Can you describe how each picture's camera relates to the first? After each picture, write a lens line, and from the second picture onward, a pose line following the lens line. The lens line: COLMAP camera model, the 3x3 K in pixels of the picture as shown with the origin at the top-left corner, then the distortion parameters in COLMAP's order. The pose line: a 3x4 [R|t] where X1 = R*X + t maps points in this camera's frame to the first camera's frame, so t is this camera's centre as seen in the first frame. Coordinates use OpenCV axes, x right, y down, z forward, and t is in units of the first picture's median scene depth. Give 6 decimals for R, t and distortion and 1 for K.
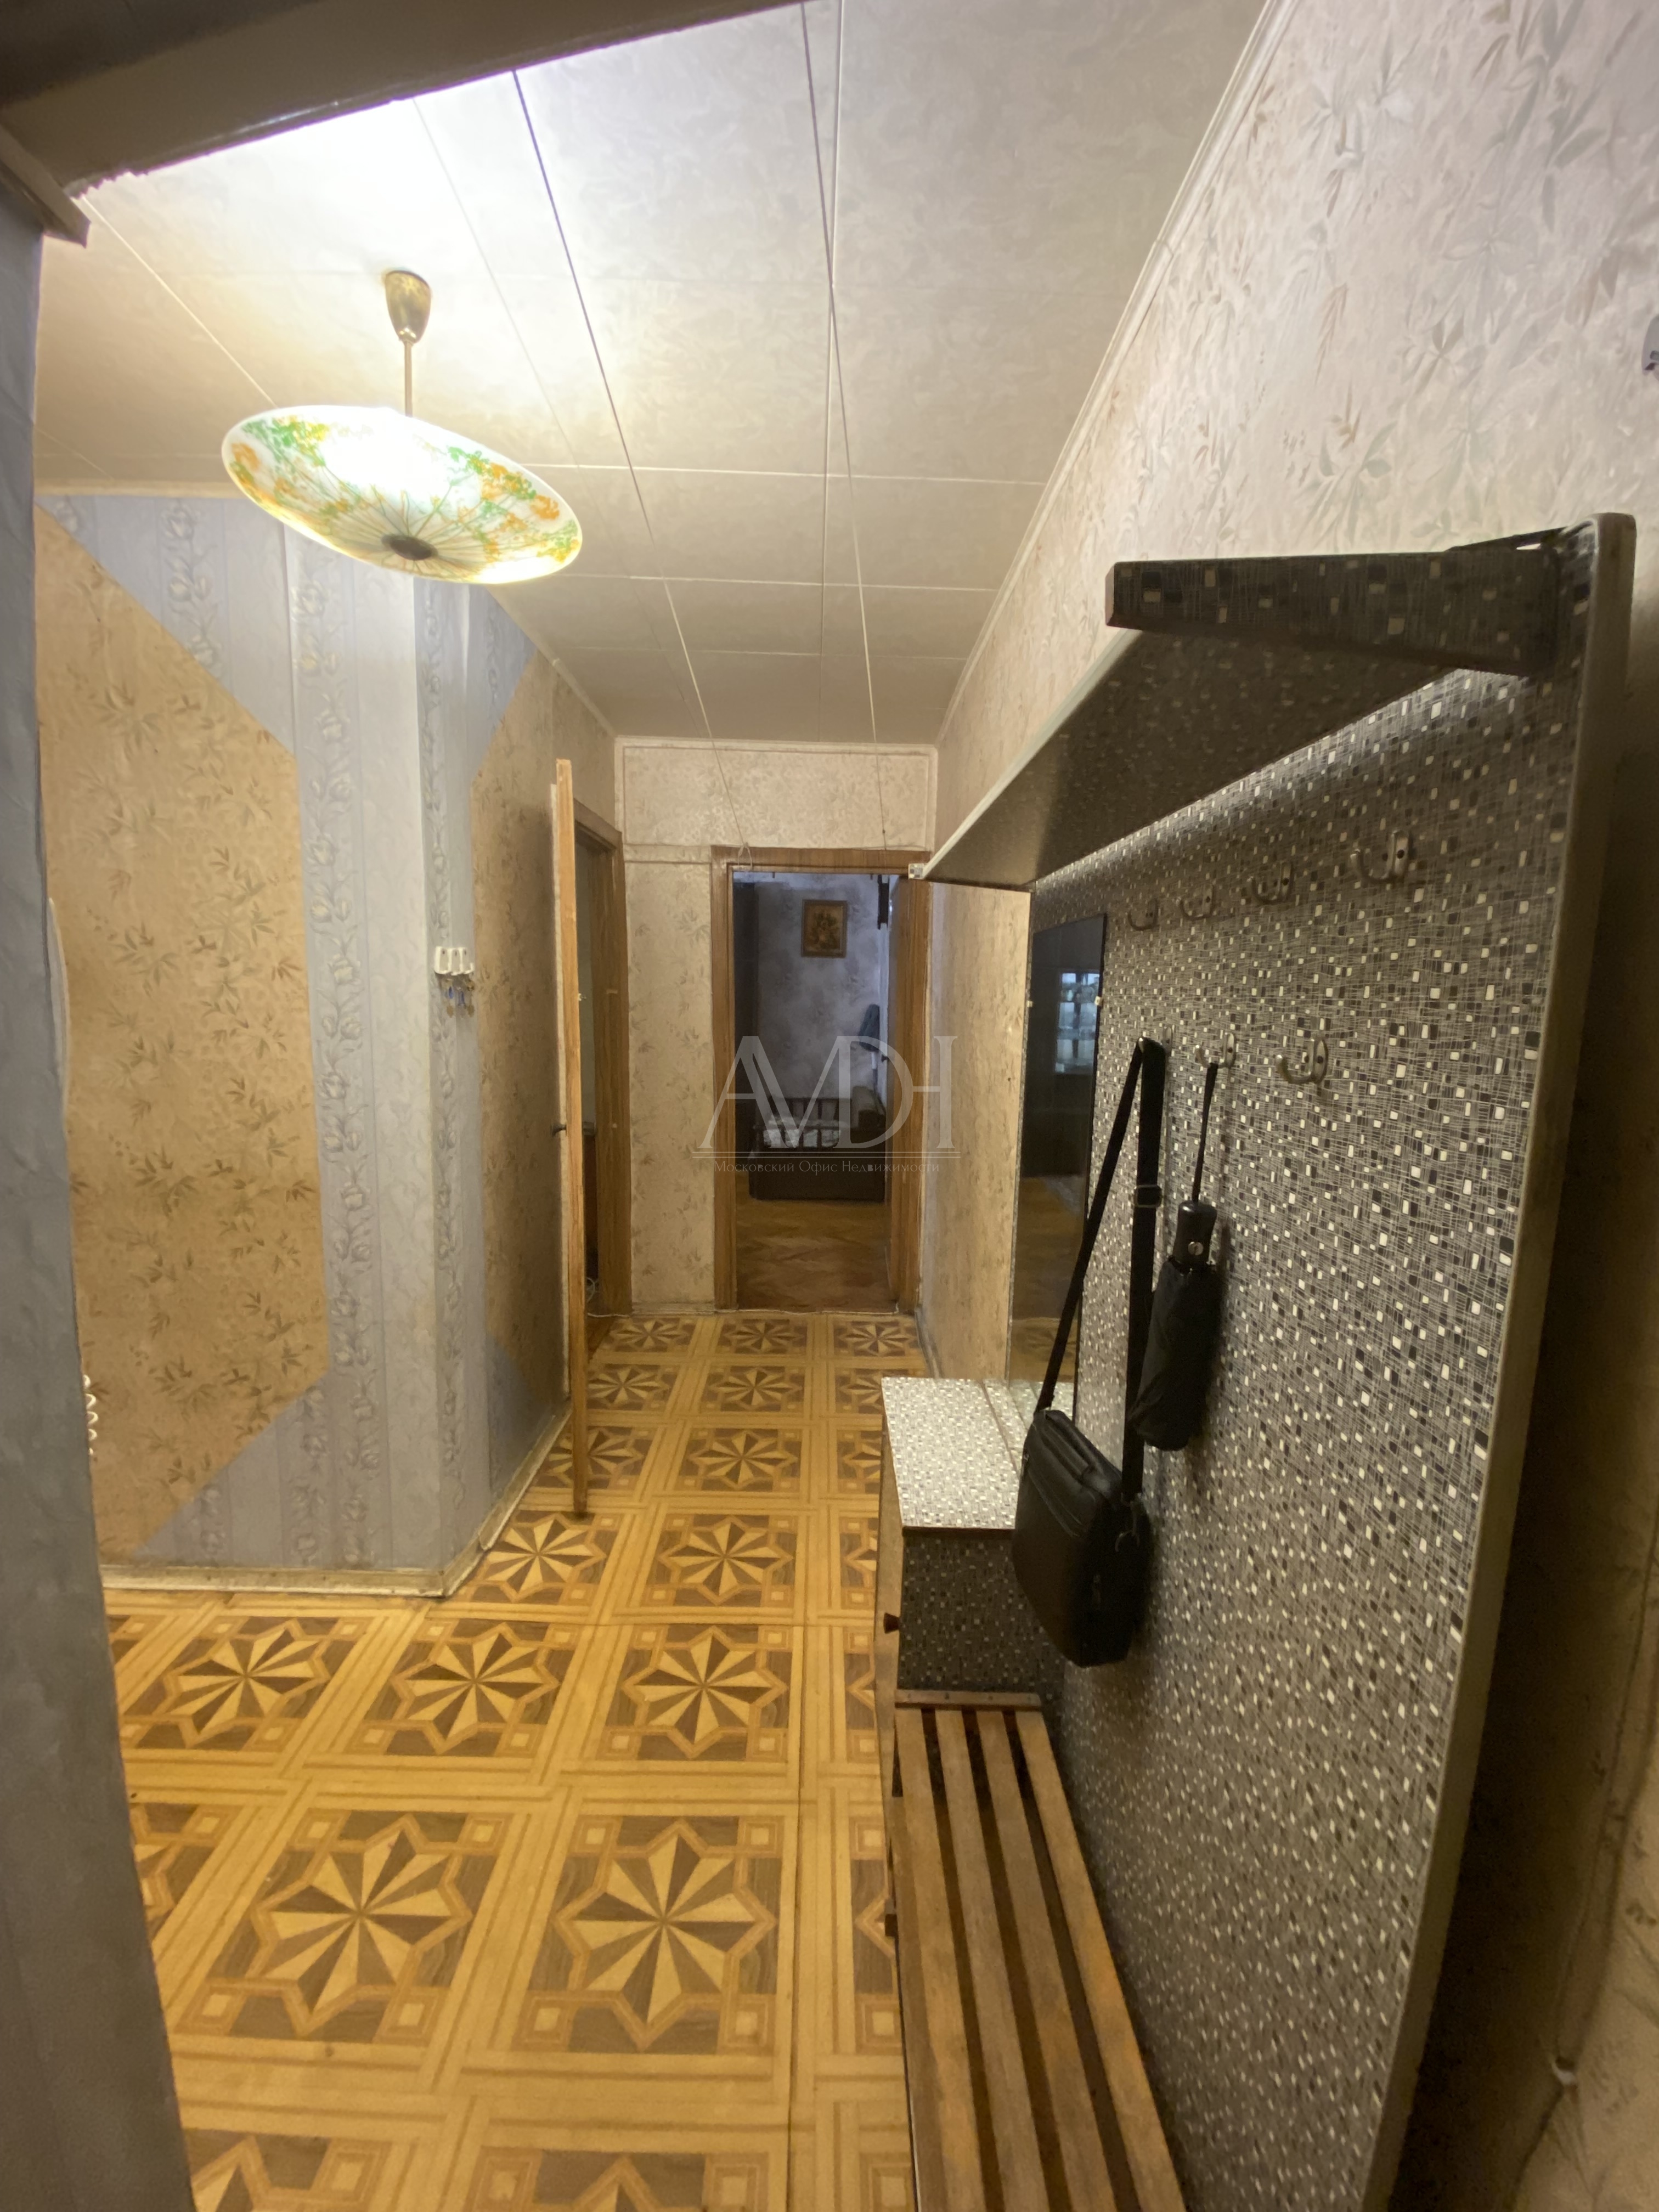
lens RADIAL K [[901.7, 0, 823.0], [0, 901.7, 1104.0], [0, 0, 1]] dist [0.008667, -0.015344]
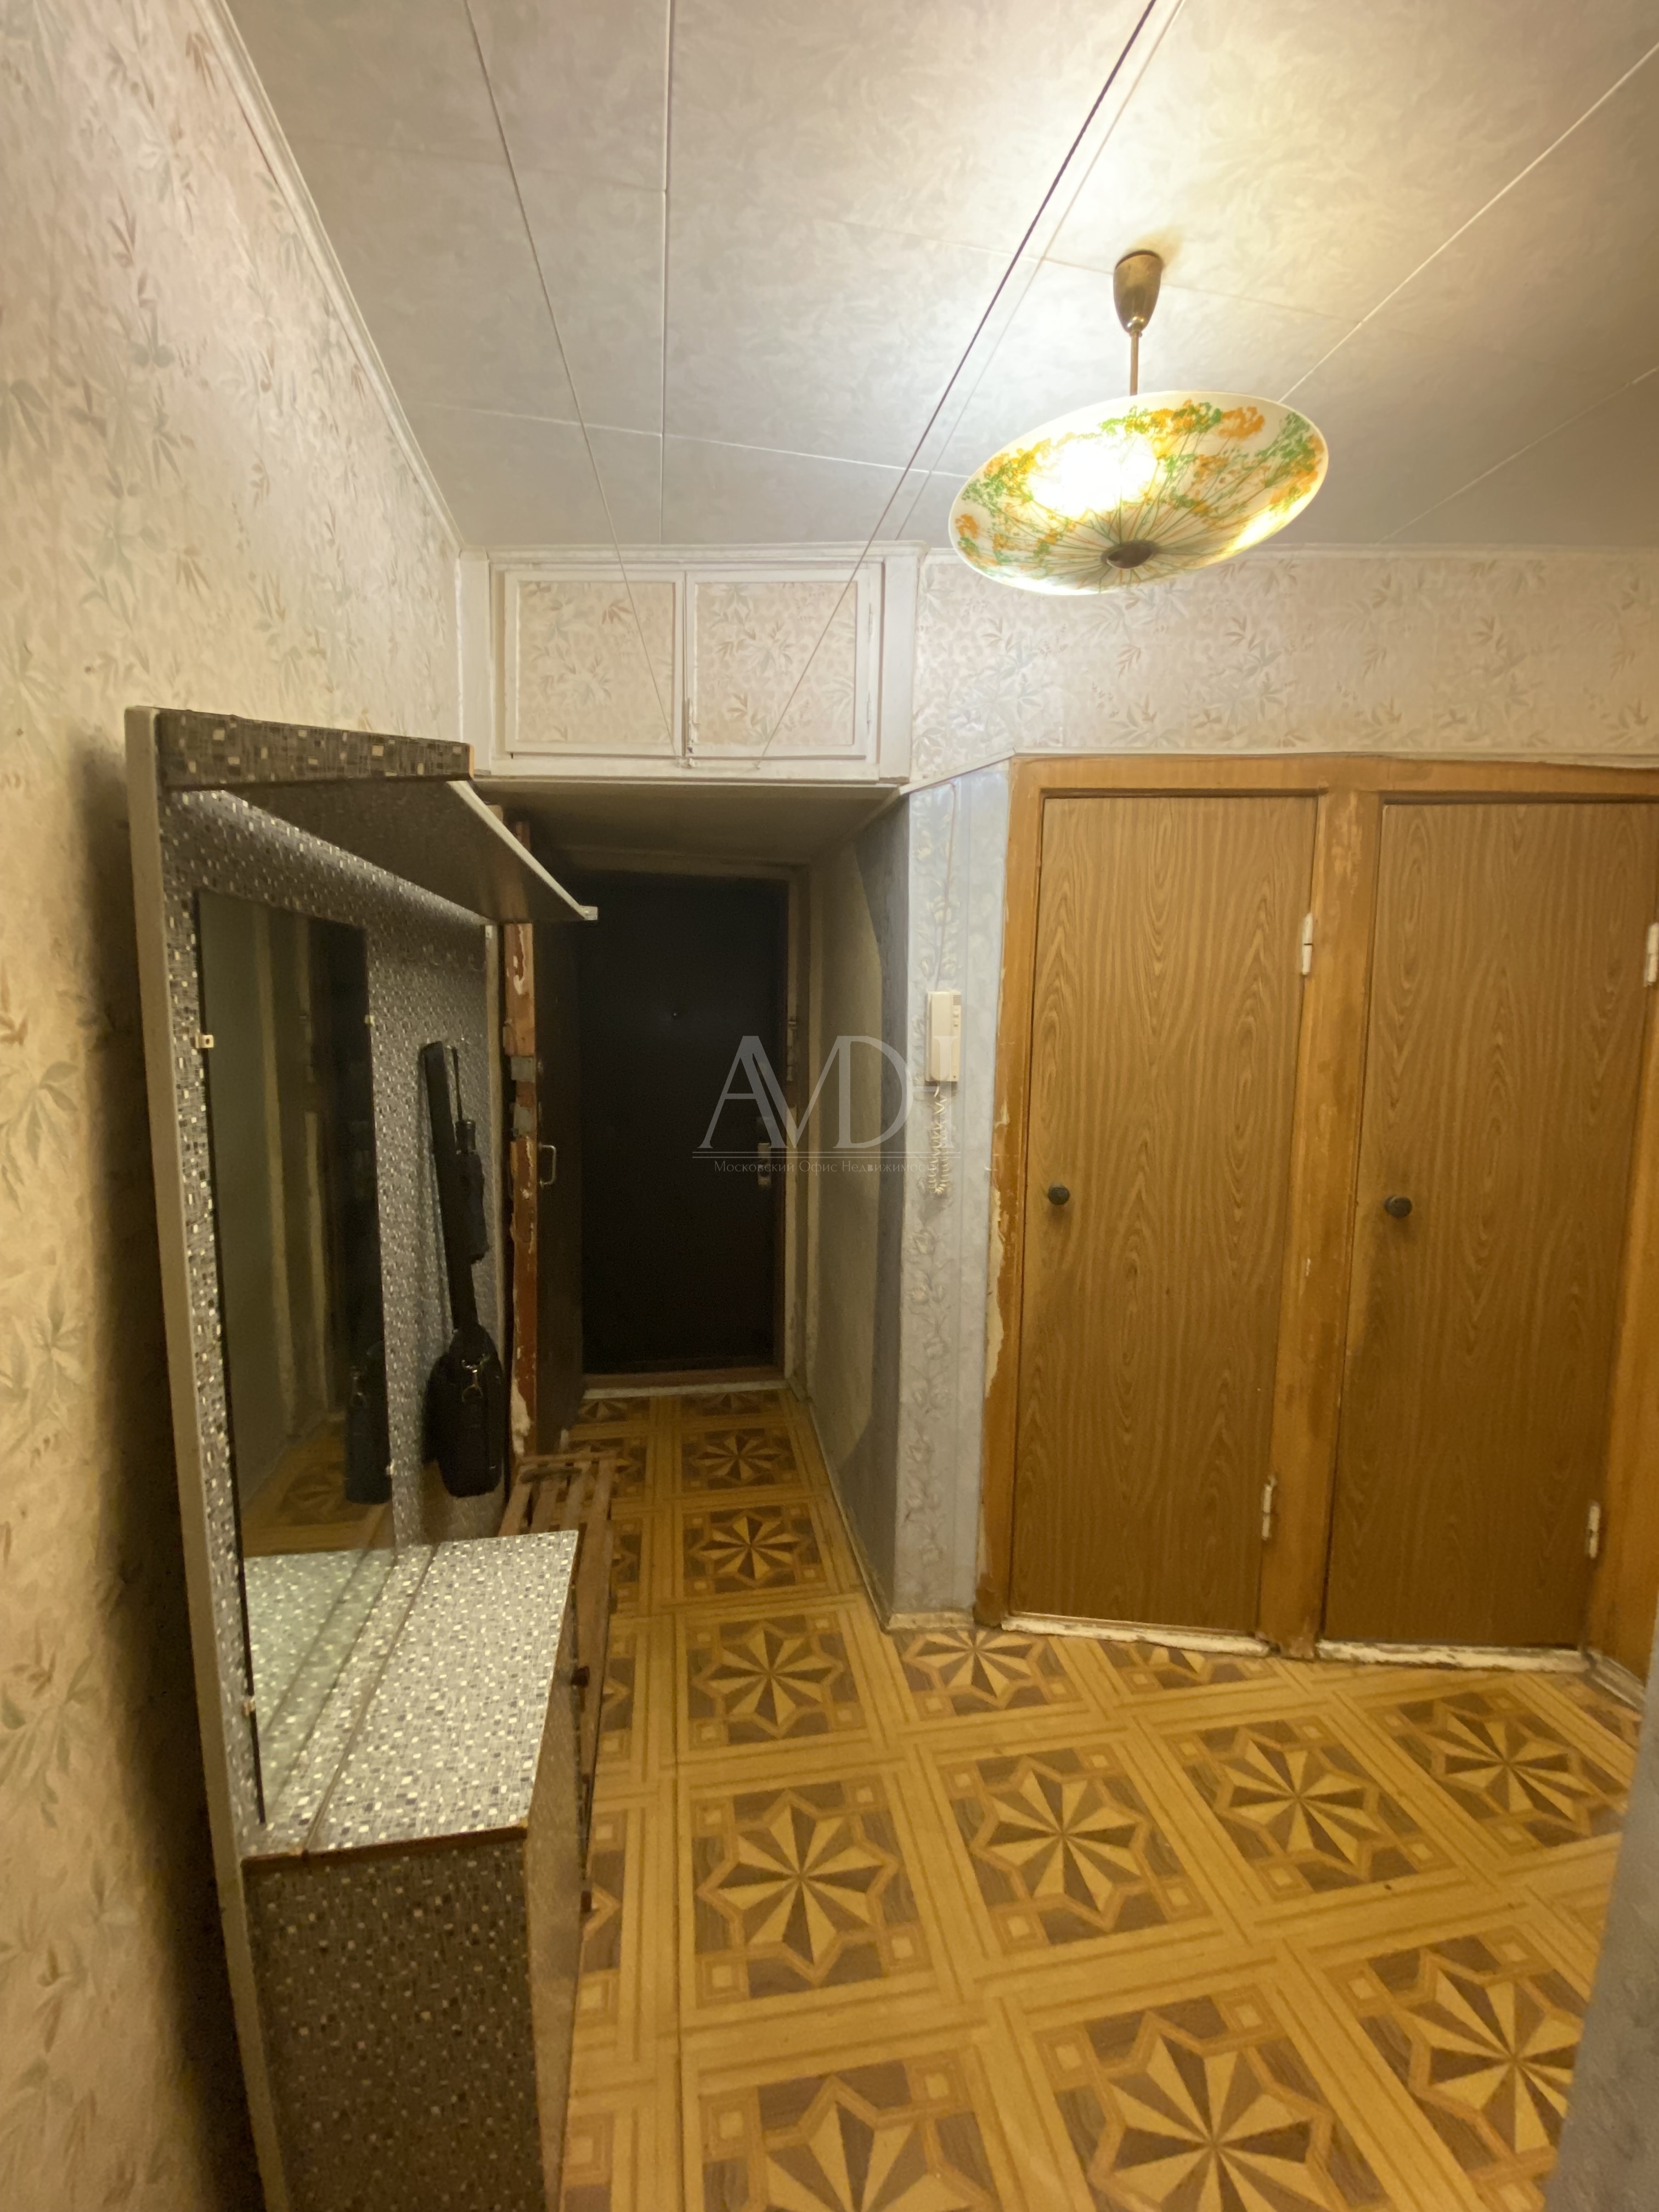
lens RADIAL K [[901.7, 0, 833.7], [0, 901.7, 1116.6], [0, 0, 1]] dist [0.008667, -0.015344]
pose [[-0.983829, -0.016028, -0.178390, -0.007249], [-0.060070, 0.967830, 0.244329, -0.238033], [0.168735, 0.251094, -0.953142, 1.731453]]
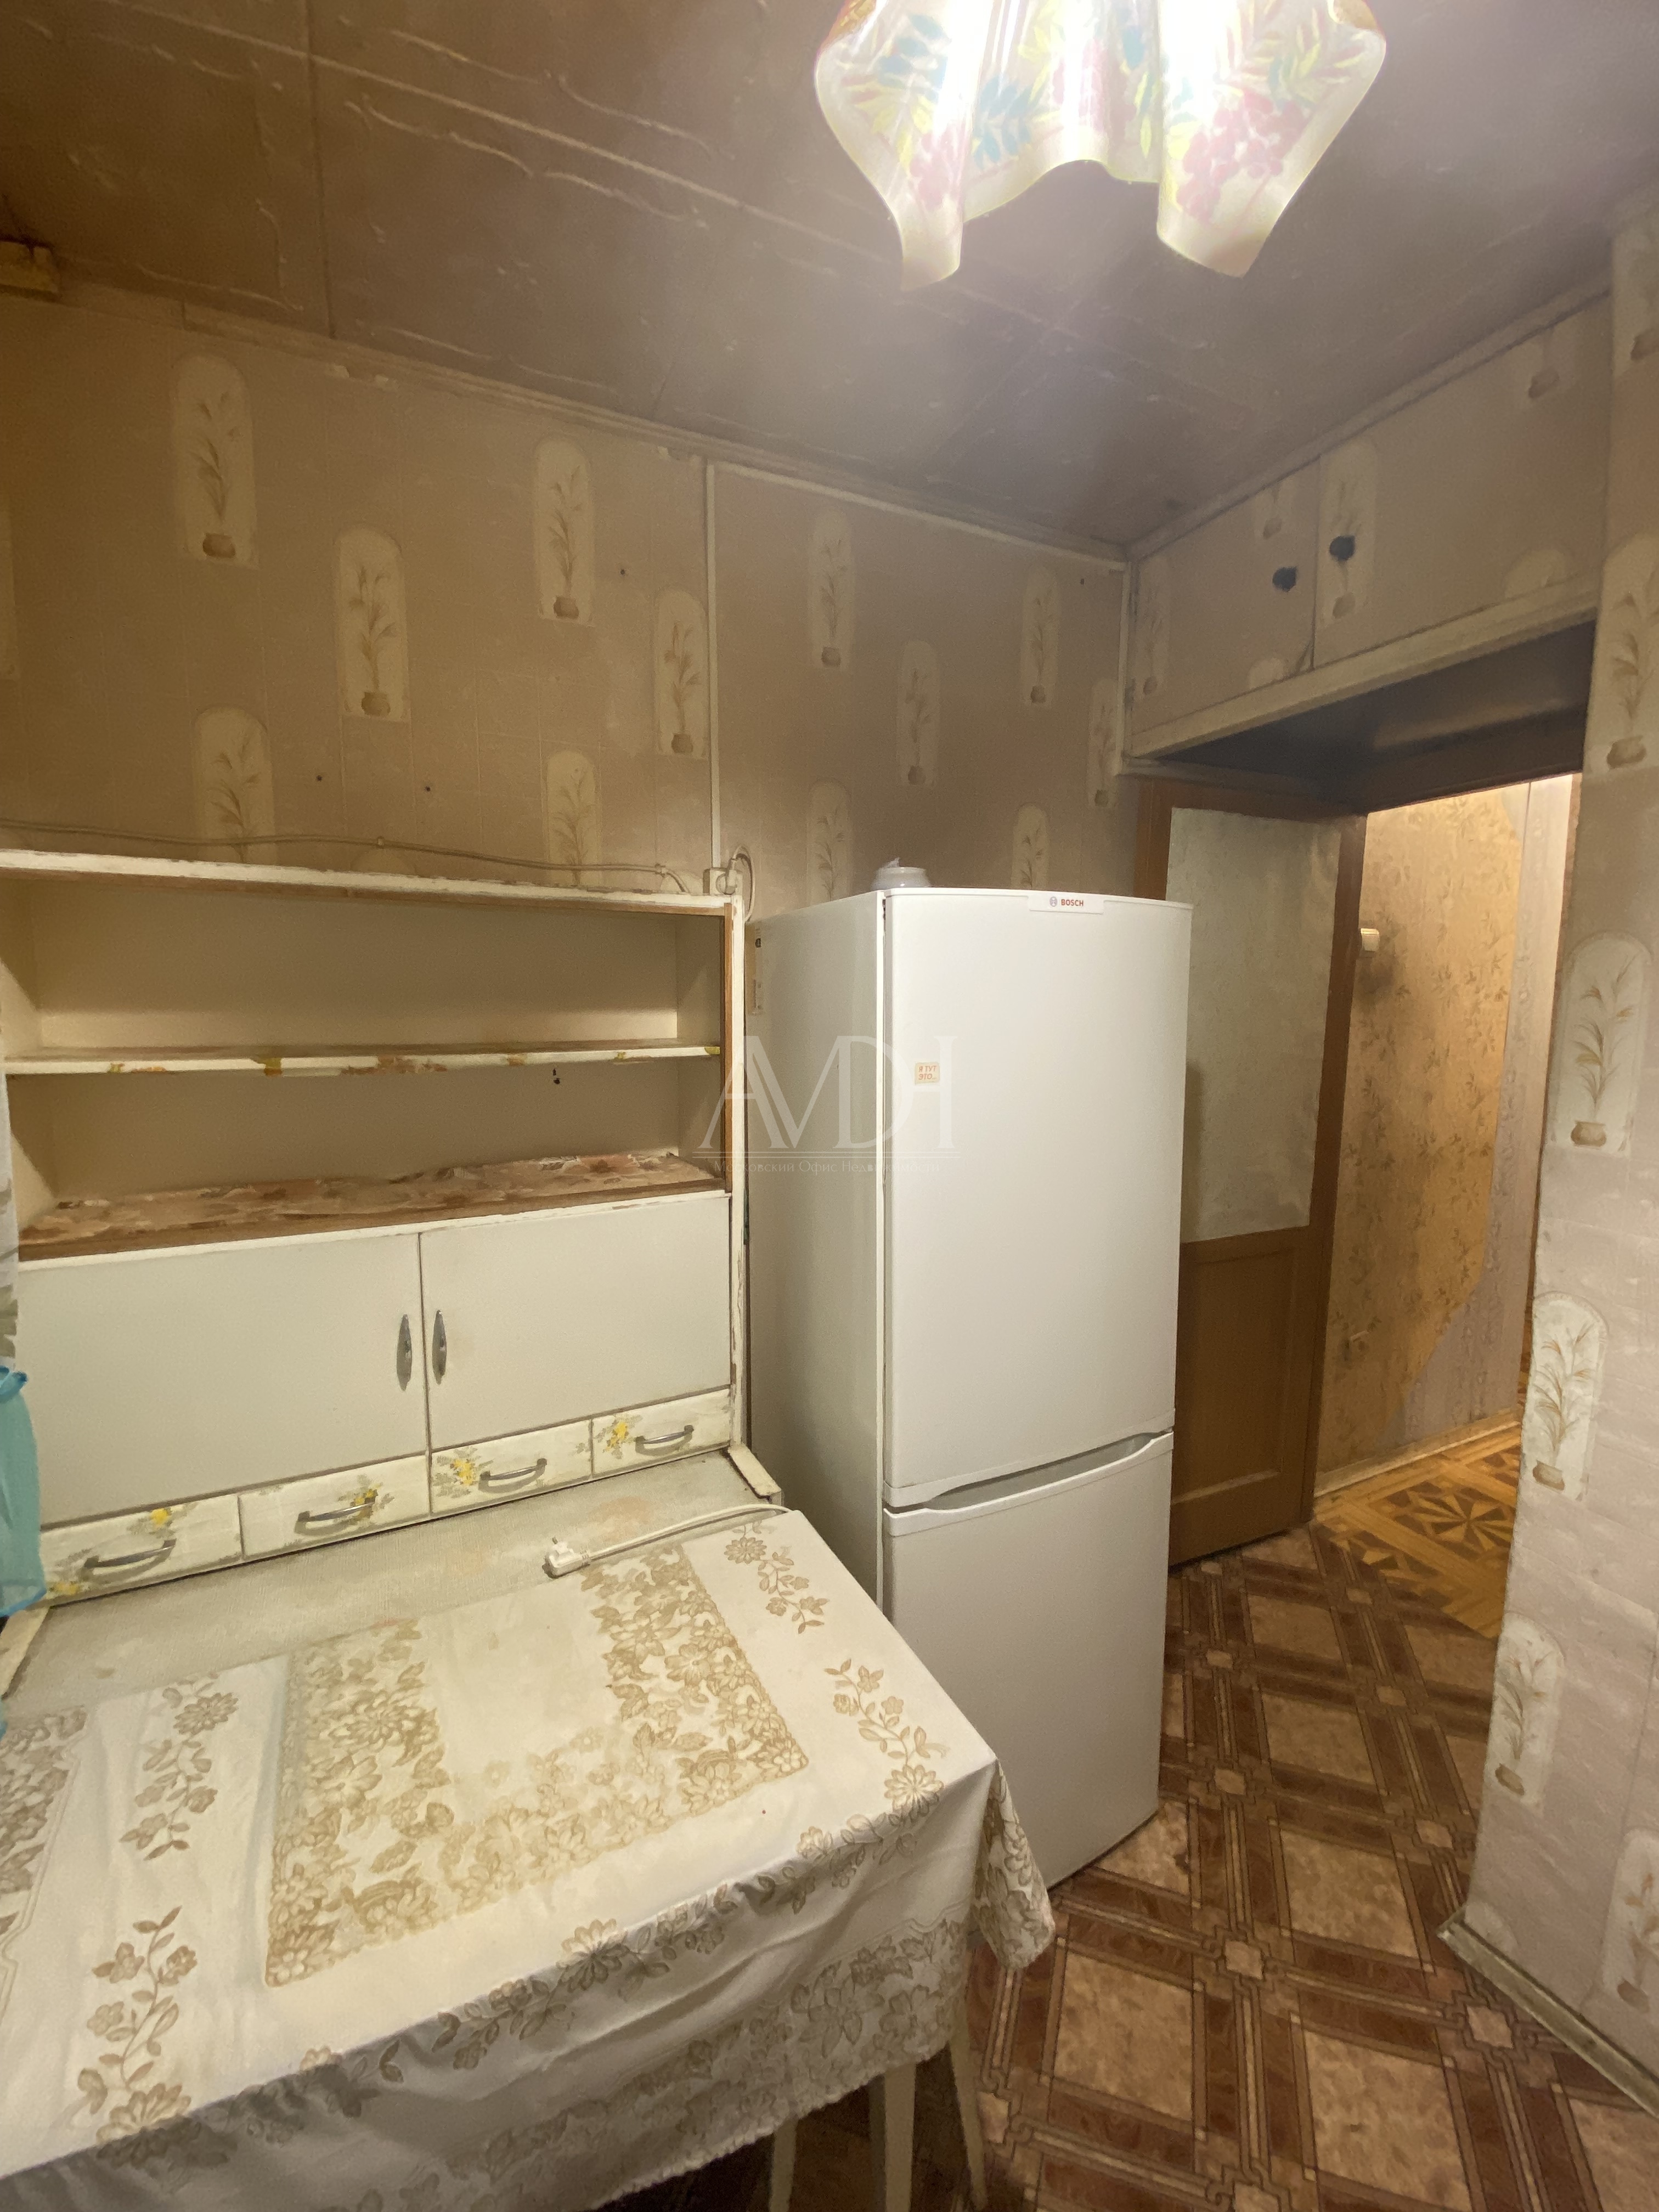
lens RADIAL K [[901.7, 0, 831.3], [0, 901.7, 1108.1], [0, 0, 1]] dist [0.008667, -0.015344]
pose [[0.911616, -0.073872, 0.404350, -2.926644], [0.076890, 0.997001, 0.008795, -0.086177], [-0.403787, 0.023073, 0.914562, 0.167239]]
